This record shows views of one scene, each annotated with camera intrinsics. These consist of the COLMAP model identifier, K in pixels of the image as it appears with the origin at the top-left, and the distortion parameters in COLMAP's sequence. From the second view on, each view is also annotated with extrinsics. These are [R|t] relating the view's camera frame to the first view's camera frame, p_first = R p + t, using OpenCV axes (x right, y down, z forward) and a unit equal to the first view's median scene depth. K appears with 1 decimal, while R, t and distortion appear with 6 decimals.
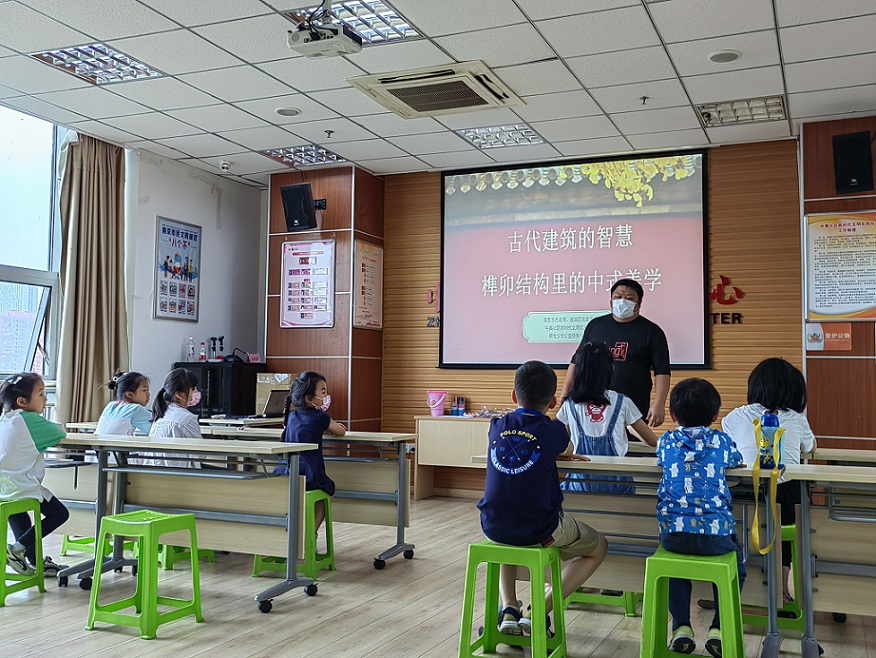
lens RADIAL K [[913.6, 0, 416.4], [0, 913.6, 329.2], [0, 0, 1]] dist [0.011406, 0.016904]
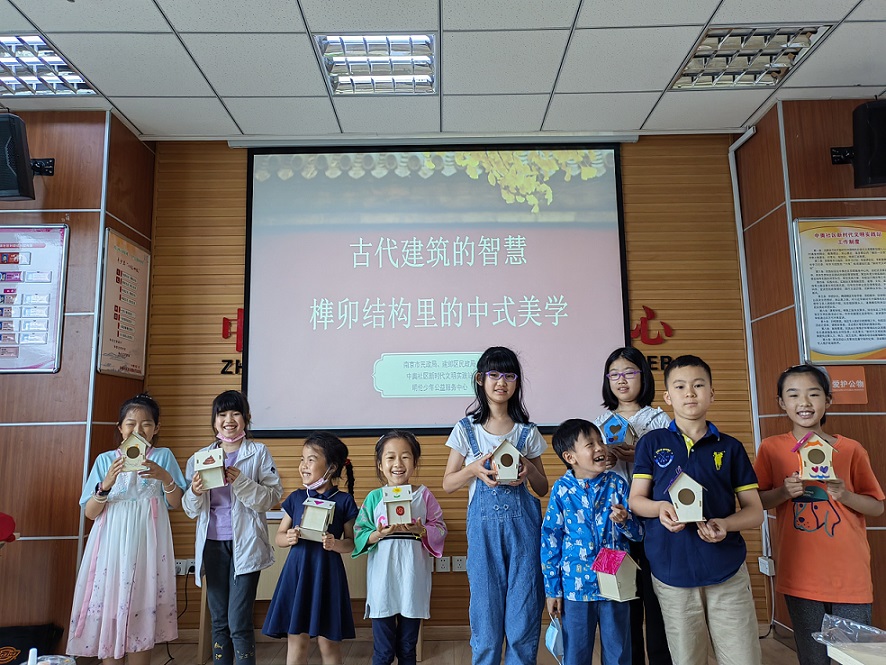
lens RADIAL K [[707.5, 0, 443.0], [0, 707.5, 332.5], [0, 0, 1]] dist [0.028466, -0.011634]
pose [[0.915650, 0.034412, 0.400501, -0.050573], [0.000393, 0.996252, -0.086498, 0.012589], [-0.401976, 0.079359, 0.912205, 0.497127]]
